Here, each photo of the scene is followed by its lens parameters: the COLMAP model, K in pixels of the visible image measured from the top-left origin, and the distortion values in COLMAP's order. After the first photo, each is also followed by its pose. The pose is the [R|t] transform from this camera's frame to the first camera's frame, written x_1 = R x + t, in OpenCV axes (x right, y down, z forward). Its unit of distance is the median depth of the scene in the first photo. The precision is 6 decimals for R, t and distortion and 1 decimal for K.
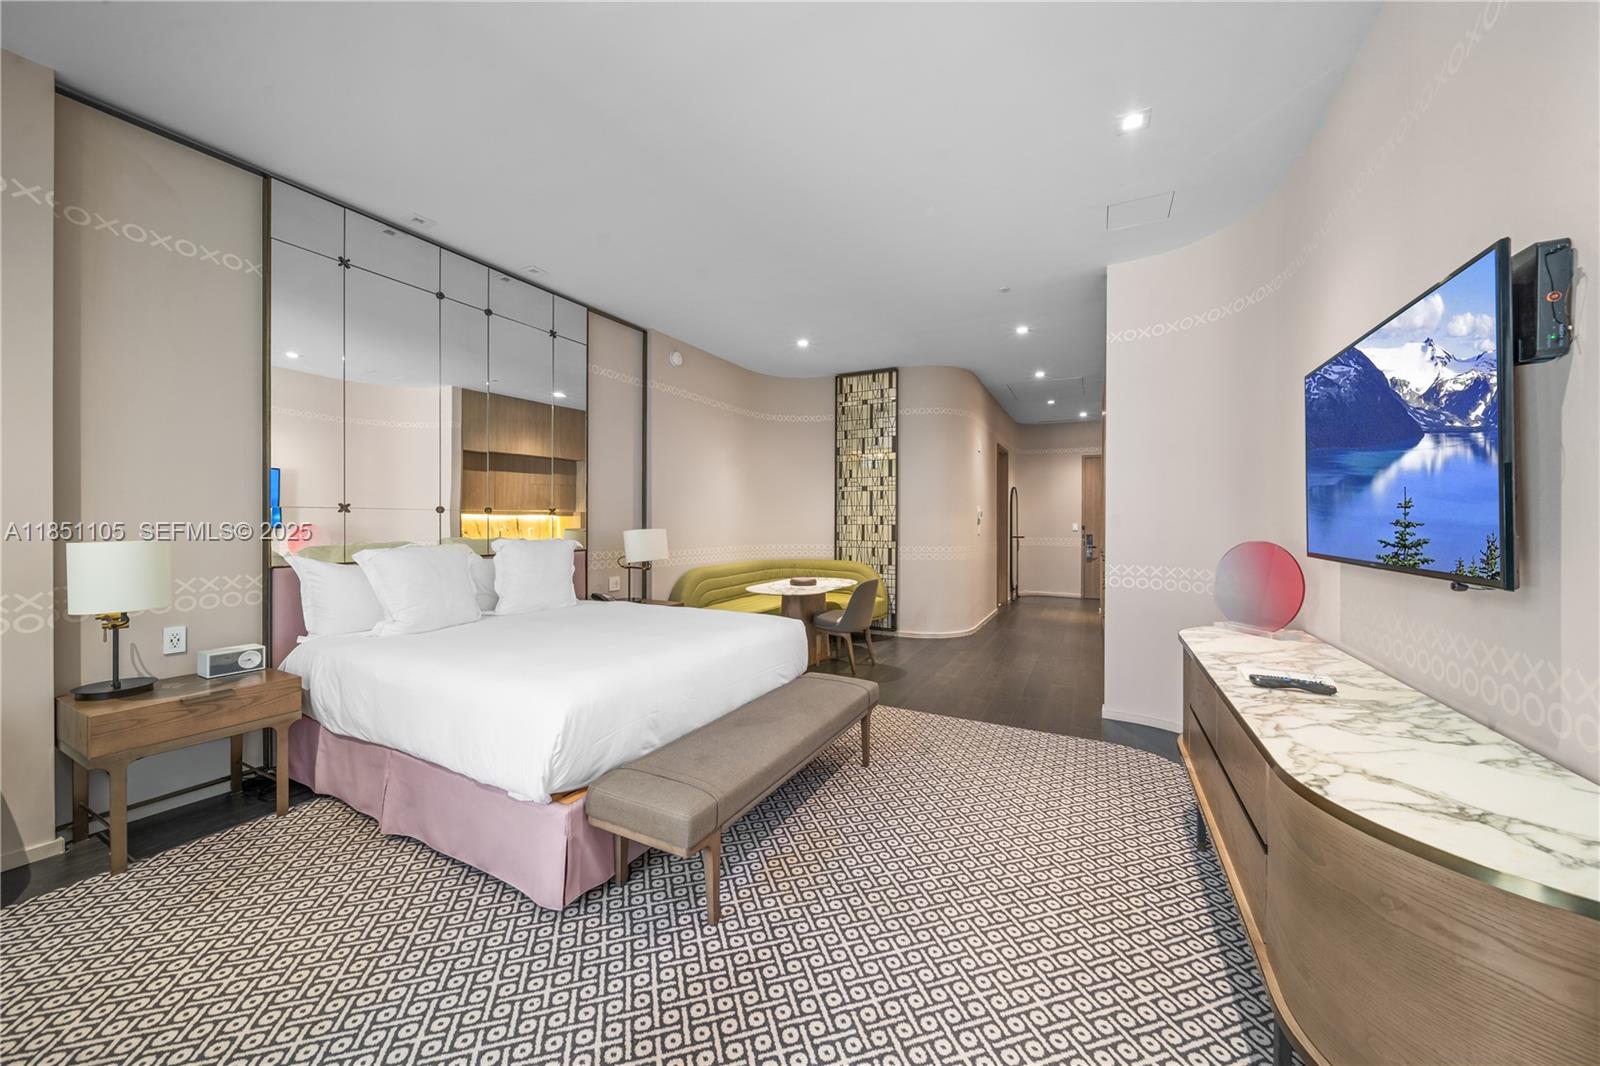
lens RADIAL K [[559.7, 0, 796.1], [0, 559.7, 528.0], [0, 0, 1]] dist [-0.007060, -0.000075]
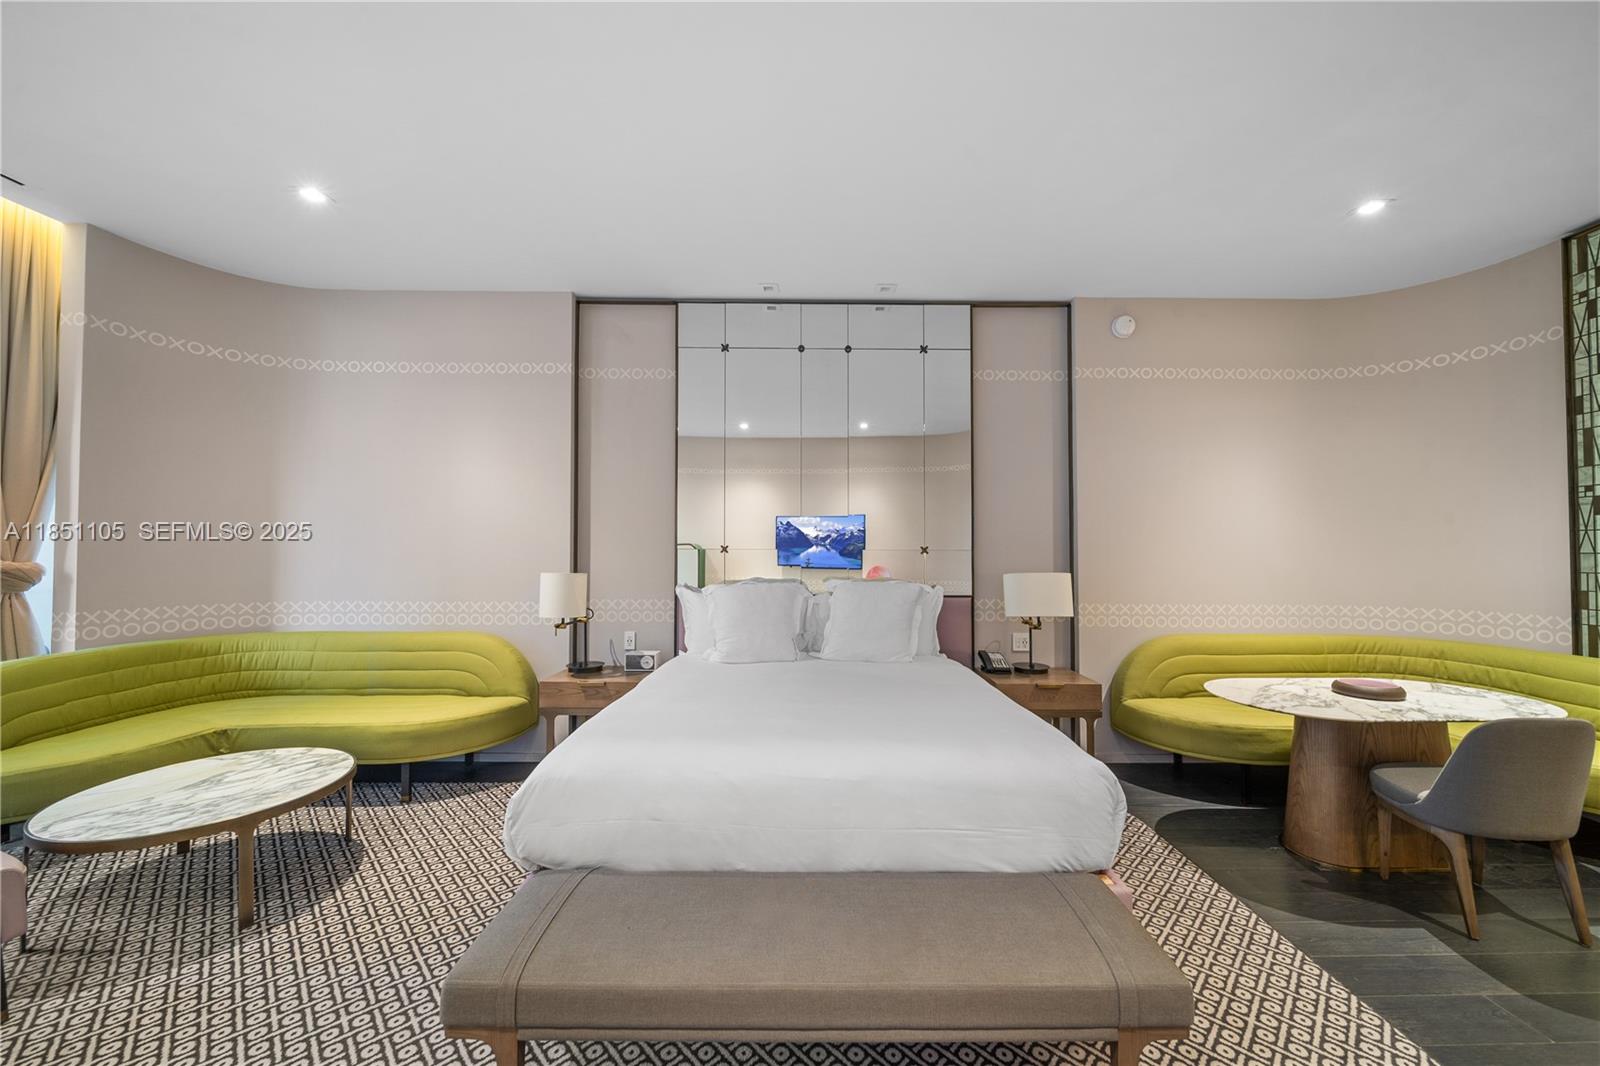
lens RADIAL K [[576.2, 0, 798.0], [0, 576.2, 546.7], [0, 0, 1]] dist [-0.001567, -0.000135]
pose [[0.480414, -0.006939, -0.877014, 0.246814], [-0.014816, 0.999762, -0.016026, -0.016326], [0.876917, 0.020693, 0.480197, 0.364325]]
